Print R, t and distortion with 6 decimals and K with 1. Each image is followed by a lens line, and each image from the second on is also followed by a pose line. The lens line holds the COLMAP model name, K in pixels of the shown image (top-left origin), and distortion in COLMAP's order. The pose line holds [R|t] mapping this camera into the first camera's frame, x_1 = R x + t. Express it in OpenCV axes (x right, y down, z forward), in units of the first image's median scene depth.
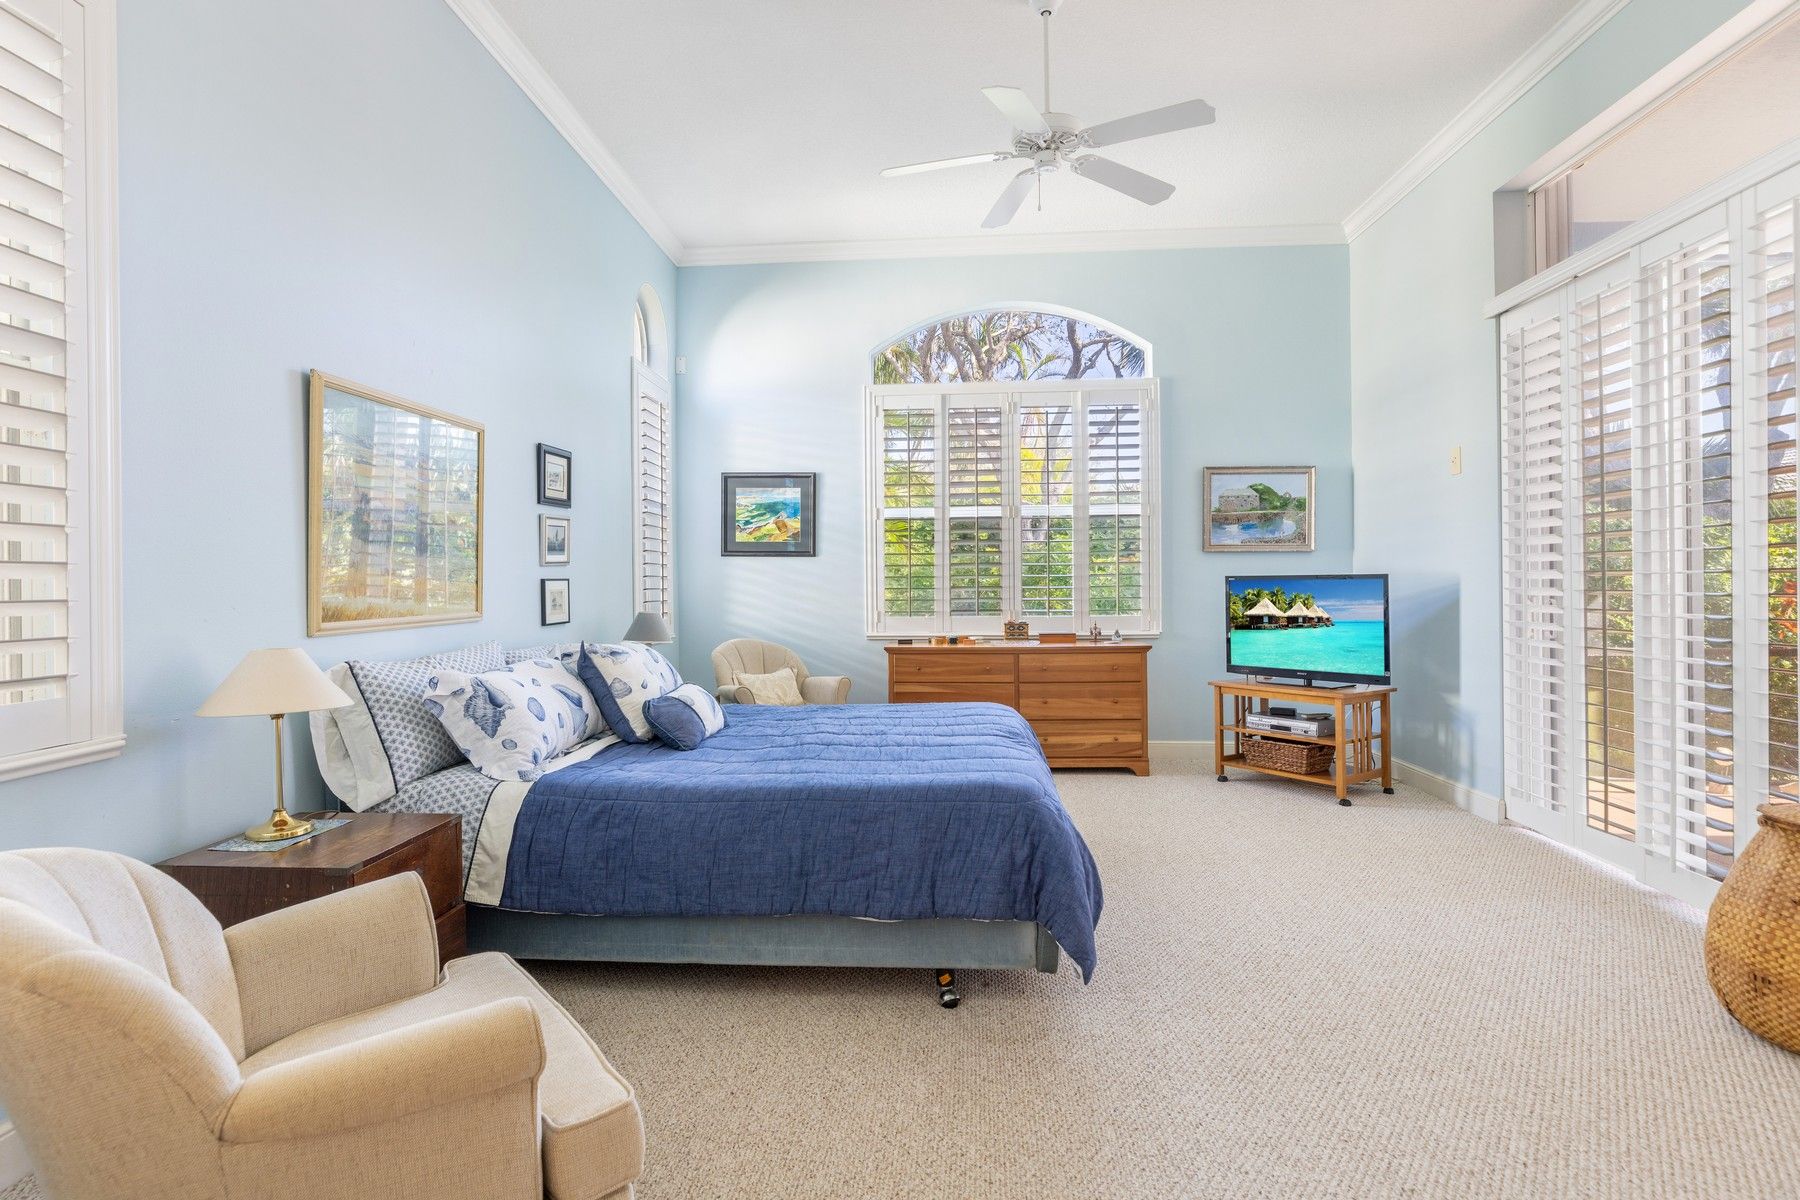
lens RADIAL K [[918.0, 0, 899.6], [0, 918.0, 584.4], [0, 0, 1]] dist [-0.002523, 0.000175]
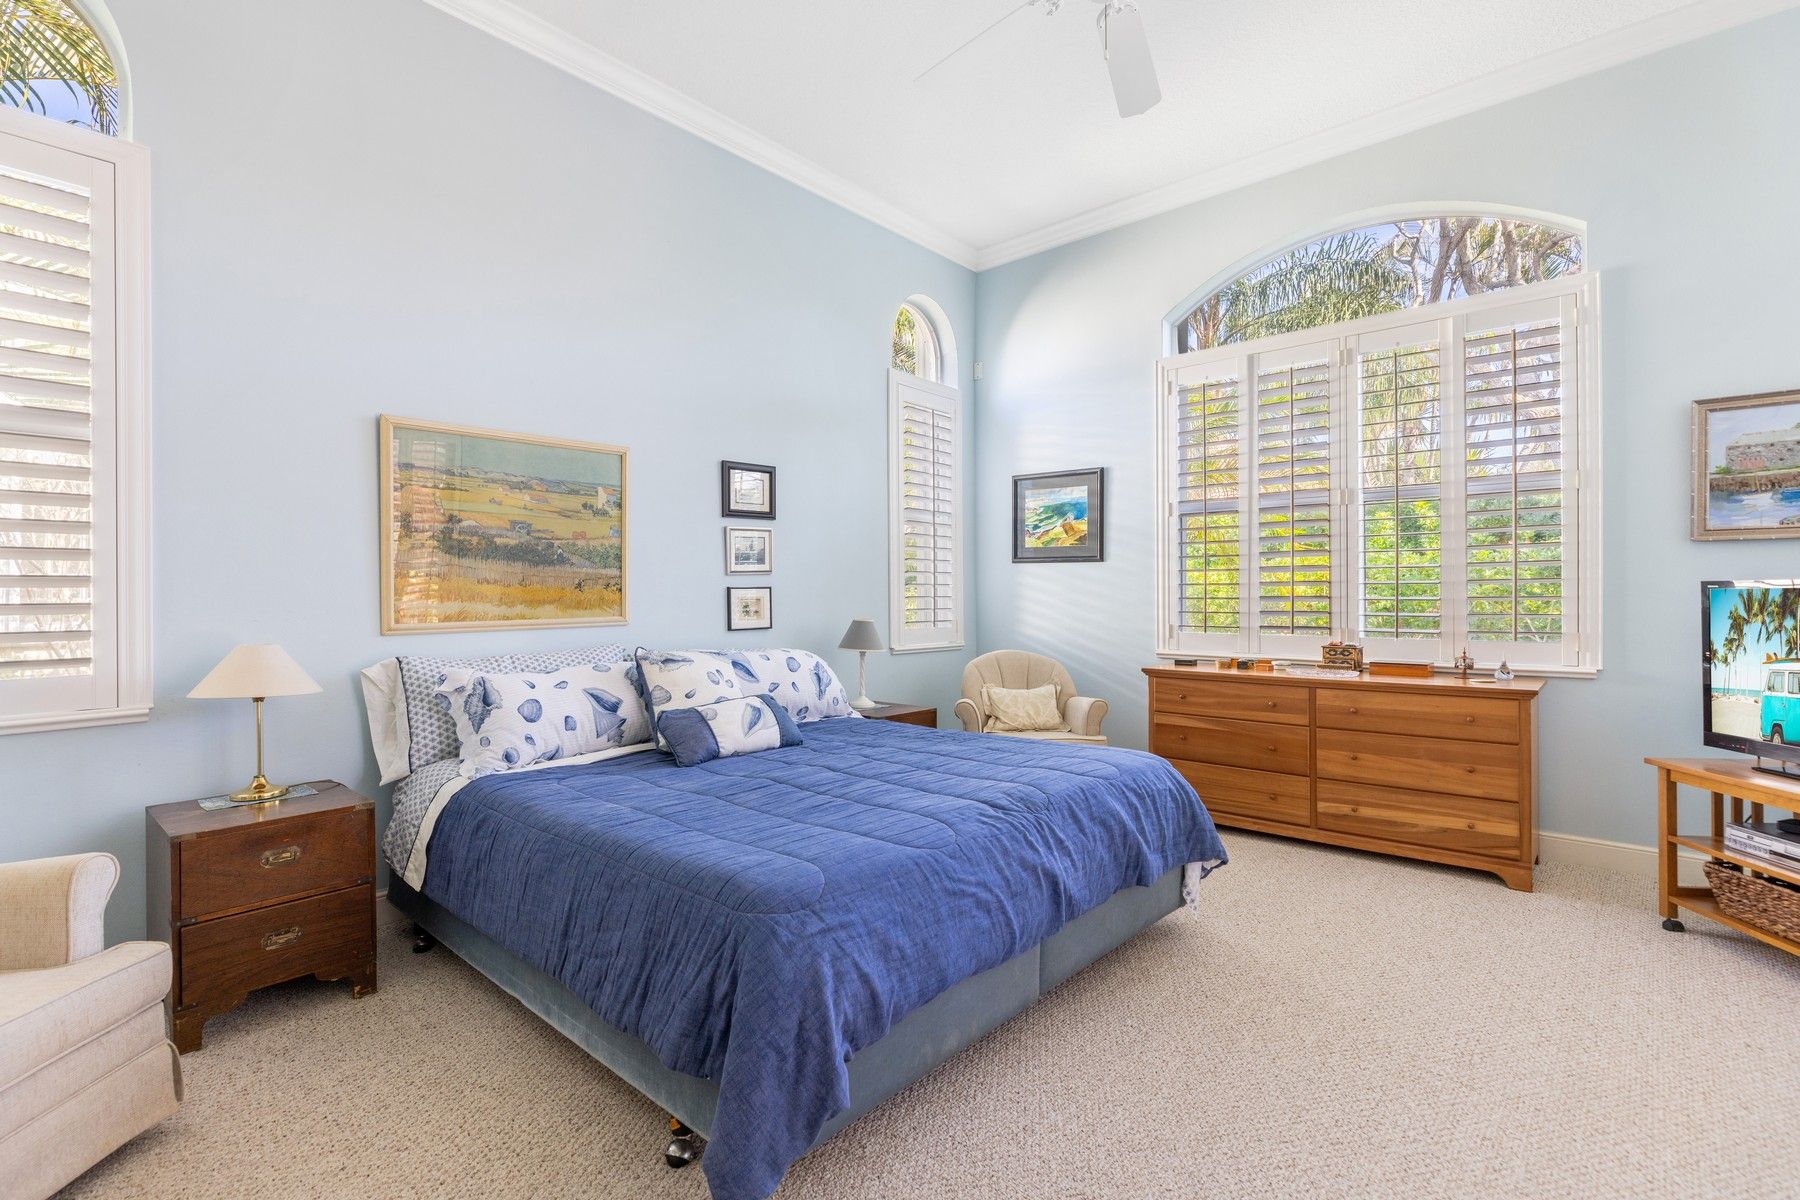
lens RADIAL K [[836.0, 0, 896.1], [0, 836.0, 594.5], [0, 0, 1]] dist [-0.003421, 0.001649]
pose [[0.789510, 0.005120, -0.613716, 0.277056], [-0.002913, 0.999985, 0.004595, -0.001694], [0.613730, -0.001840, 0.789514, 0.263432]]
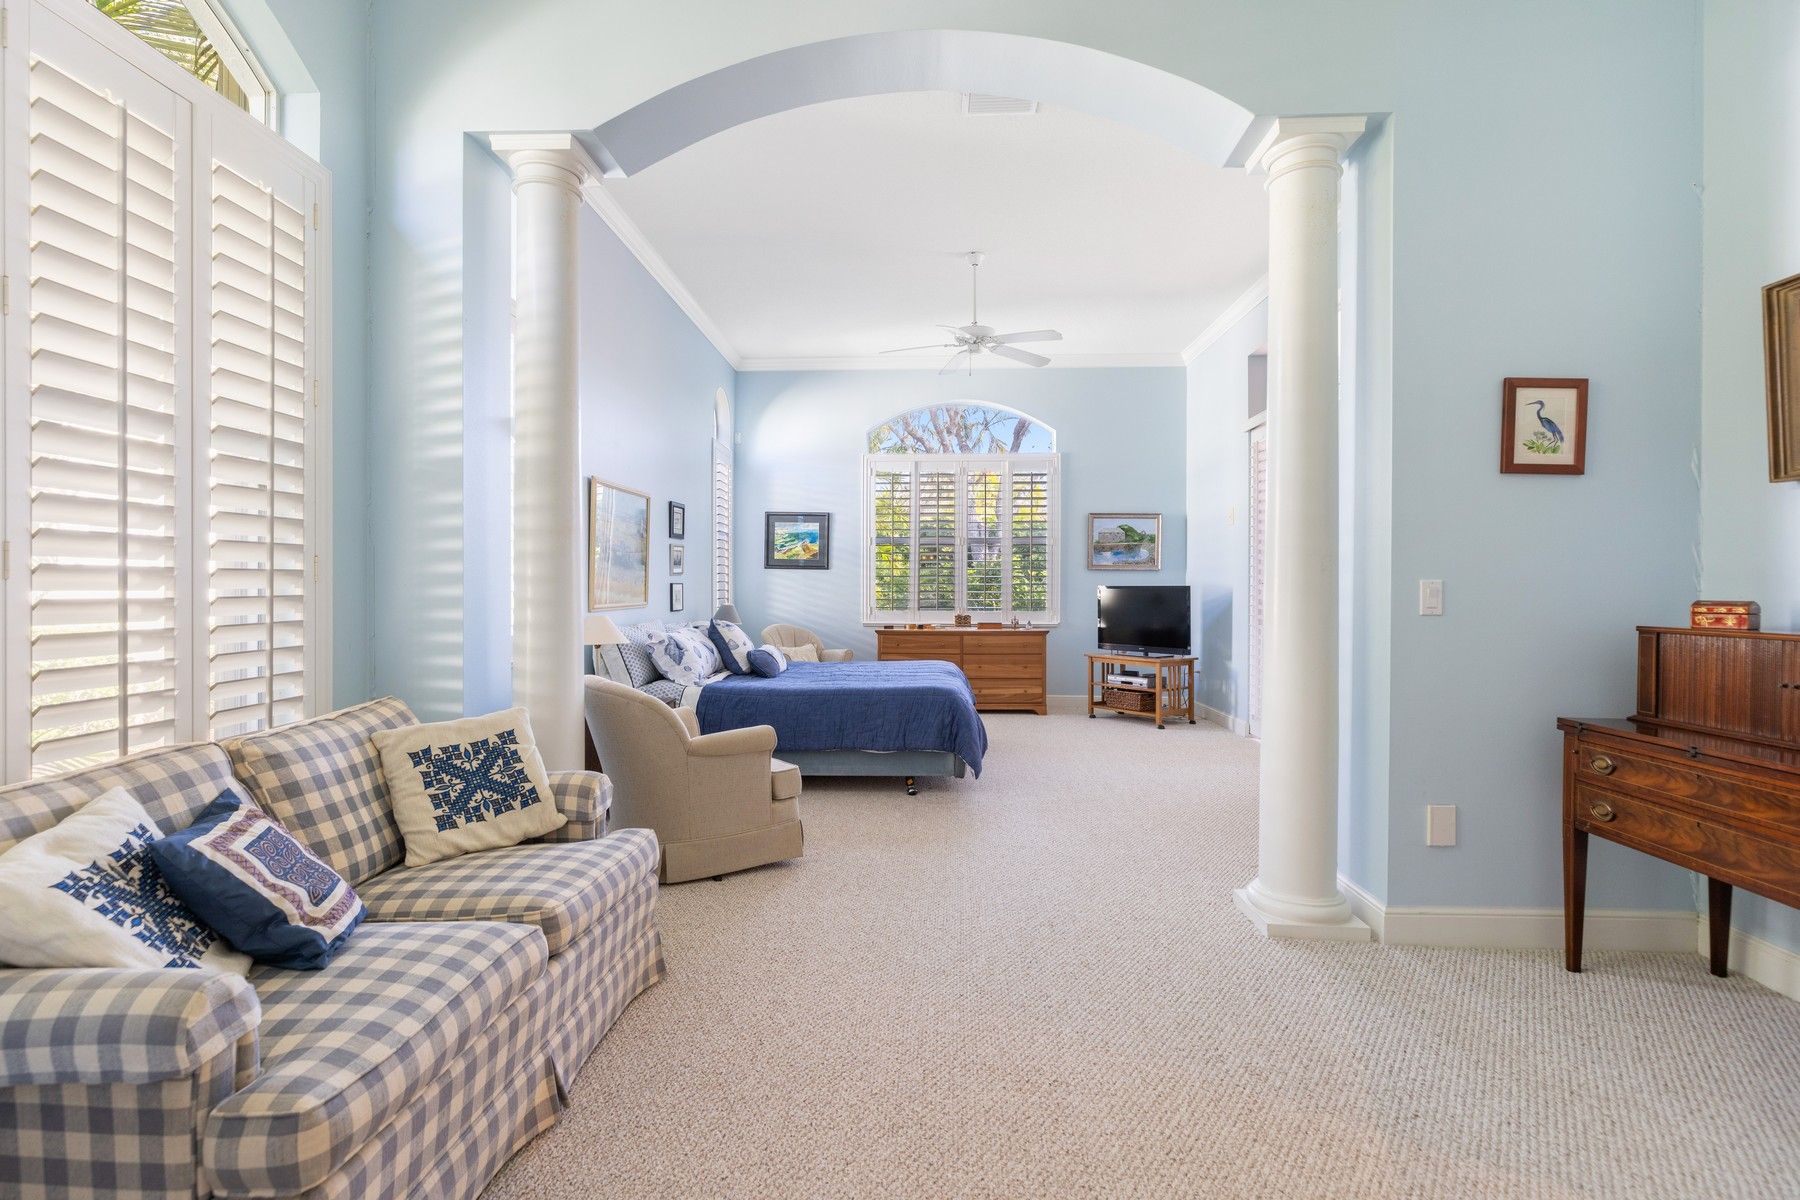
lens RADIAL K [[836.0, 0, 902.6], [0, 836.0, 601.1], [0, 0, 1]] dist [-0.003421, 0.001649]
pose [[0.999547, 0.010722, 0.028118, -0.010820], [-0.011102, 0.999849, 0.013394, 0.001190], [-0.027970, -0.013700, 0.999515, -0.390823]]
